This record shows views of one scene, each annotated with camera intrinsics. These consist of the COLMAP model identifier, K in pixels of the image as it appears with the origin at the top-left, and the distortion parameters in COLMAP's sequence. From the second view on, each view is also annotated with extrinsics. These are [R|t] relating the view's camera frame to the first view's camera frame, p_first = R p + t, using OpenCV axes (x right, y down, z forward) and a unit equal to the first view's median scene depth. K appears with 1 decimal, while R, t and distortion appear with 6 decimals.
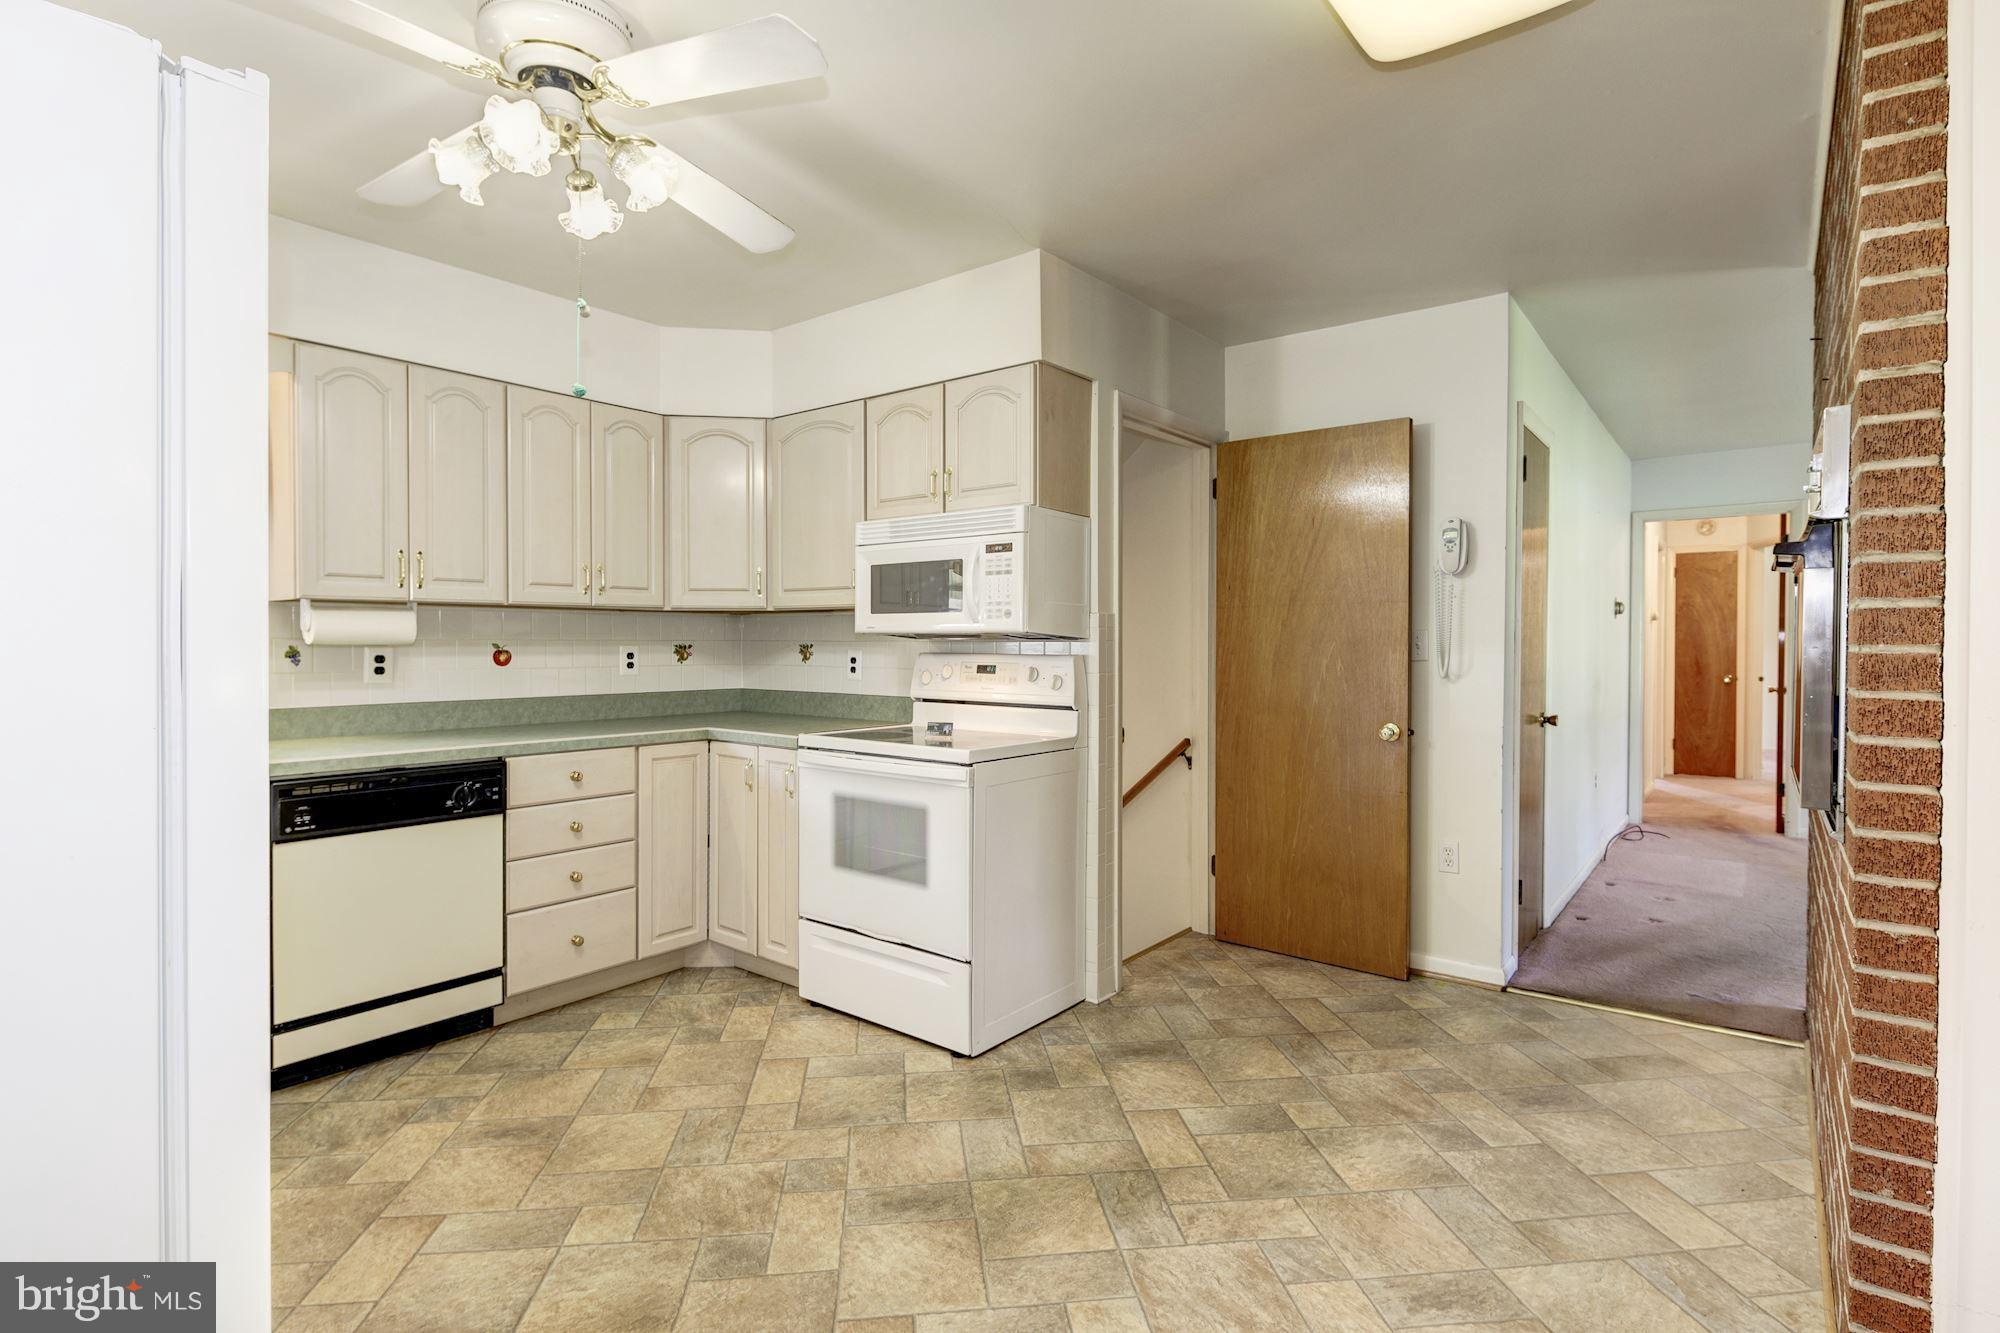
lens RADIAL K [[962.1, 0, 994.9], [0, 962.1, 650.6], [0, 0, 1]] dist [0.003410, -0.003858]
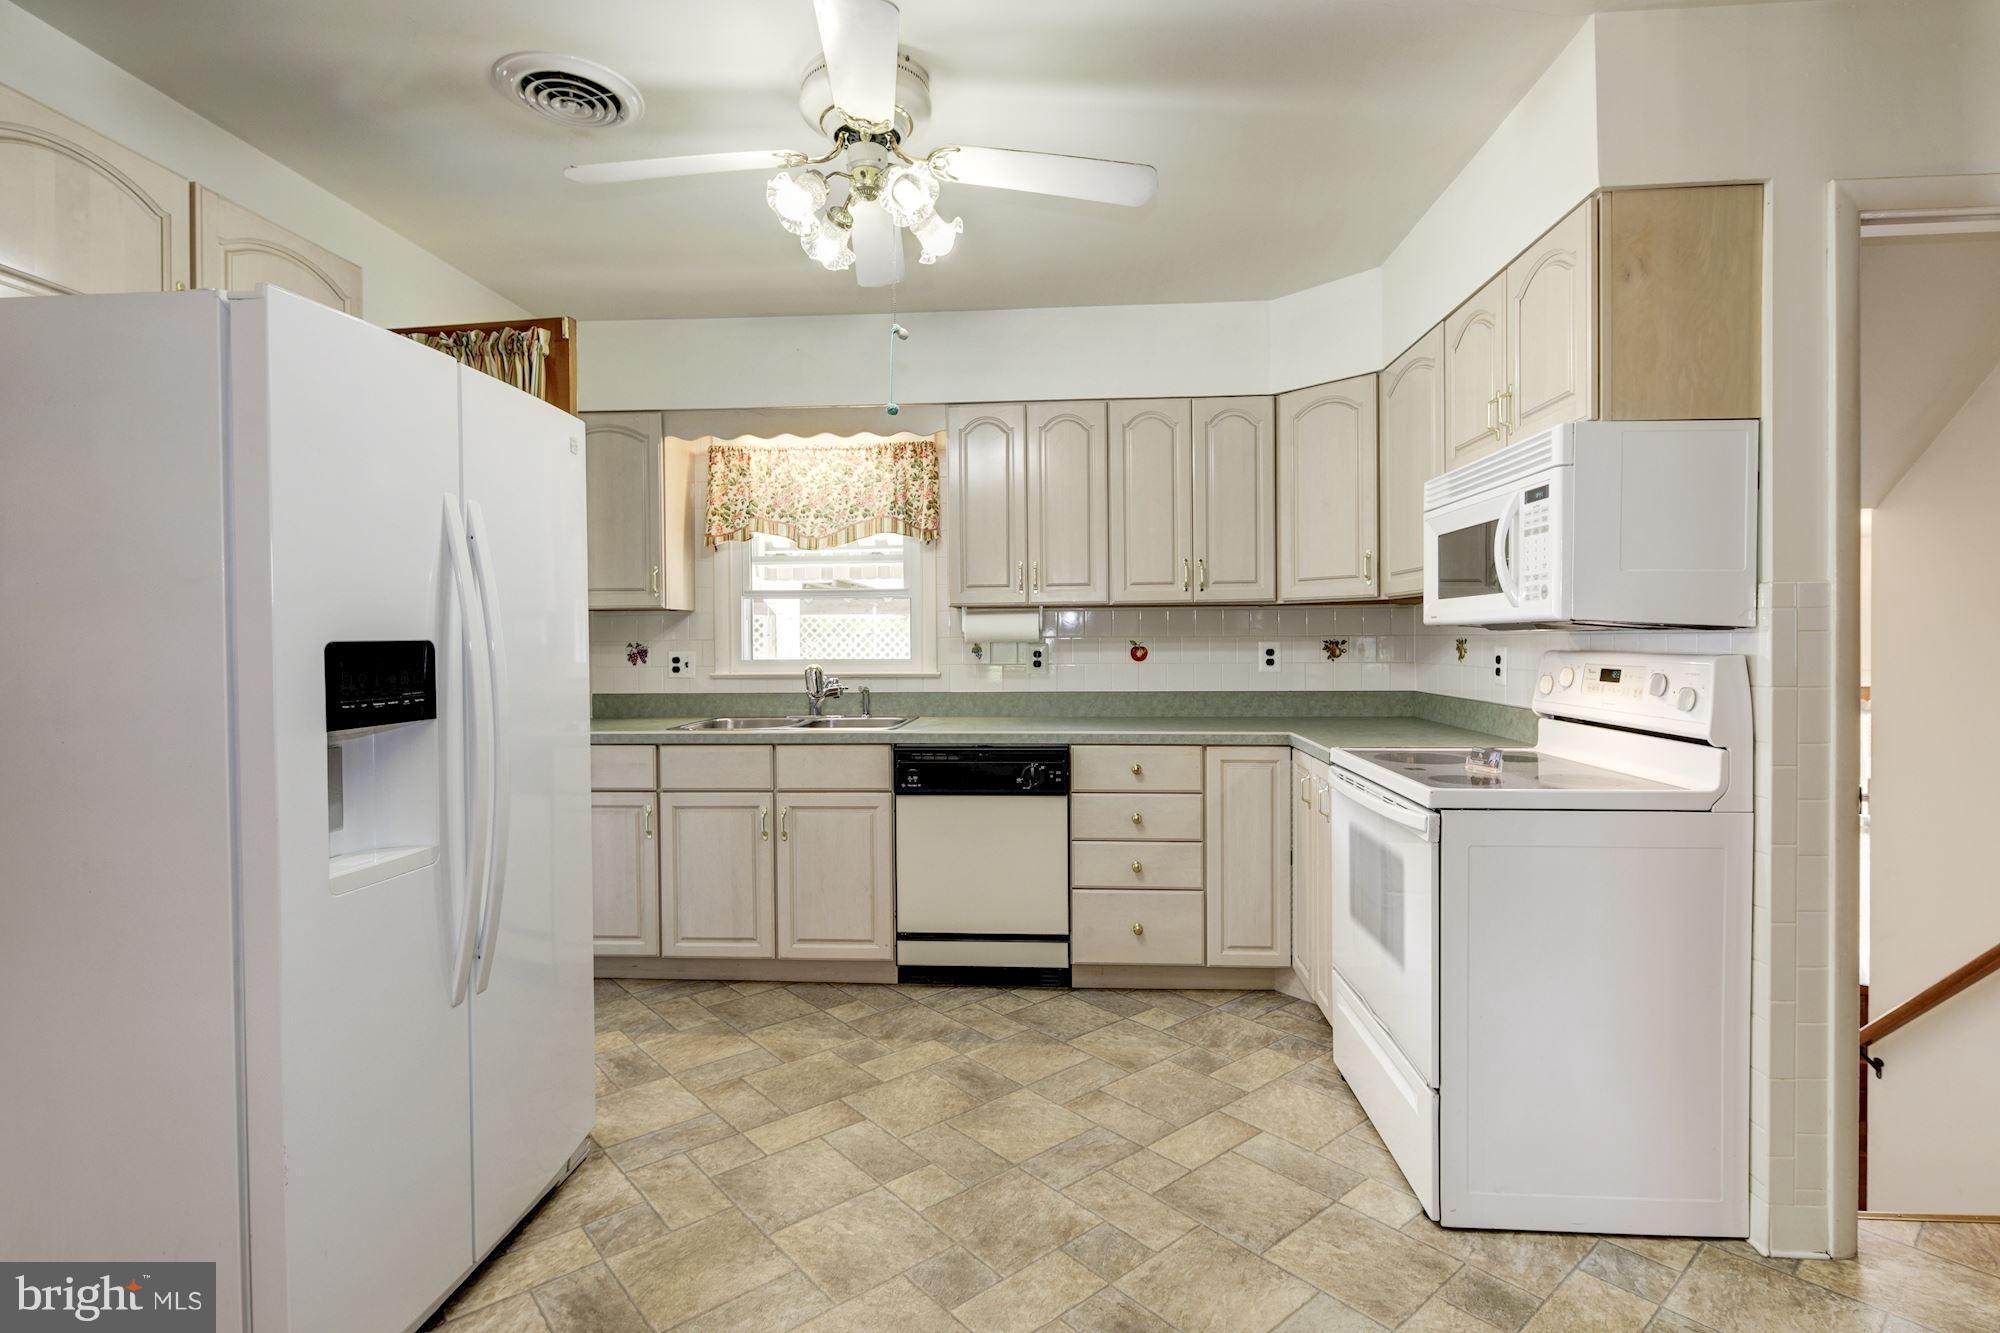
lens RADIAL K [[962.1, 0, 999.8], [0, 962.1, 650.5], [0, 0, 1]] dist [0.003410, -0.003858]
pose [[0.563169, 0.003414, -0.826335, 0.342278], [0.001210, 0.999987, 0.004957, -0.001870], [0.826341, -0.003792, 0.563158, 0.310074]]
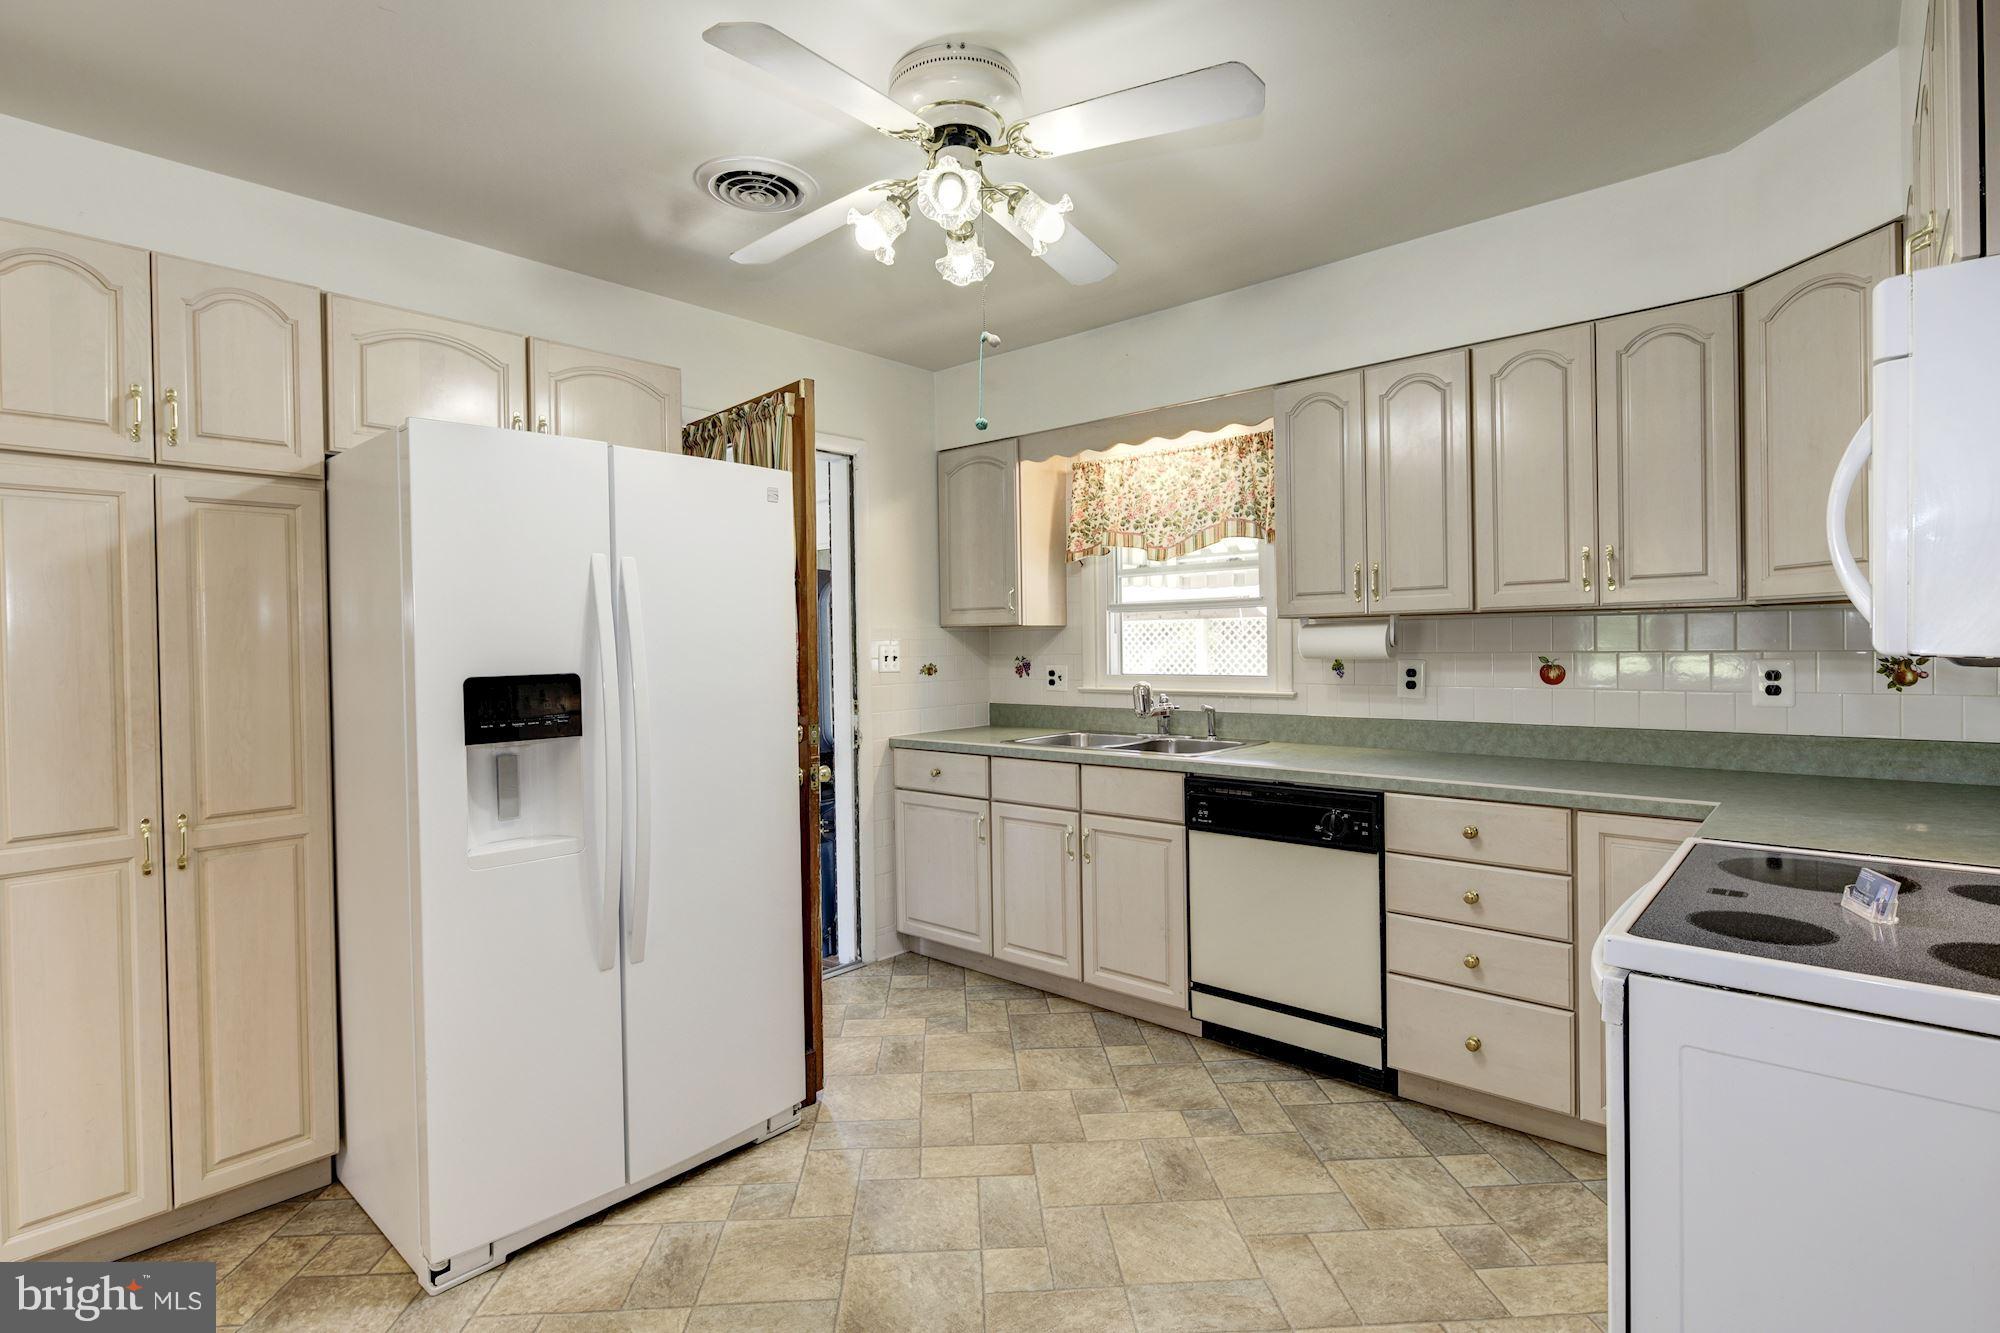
lens RADIAL K [[962.1, 0, 1001.9], [0, 962.1, 650.0], [0, 0, 1]] dist [0.003410, -0.003858]
pose [[-0.053015, 0.005650, -0.998578, 0.371982], [0.005949, 0.999968, 0.005342, -0.023445], [0.998576, -0.005657, -0.053047, 0.684930]]
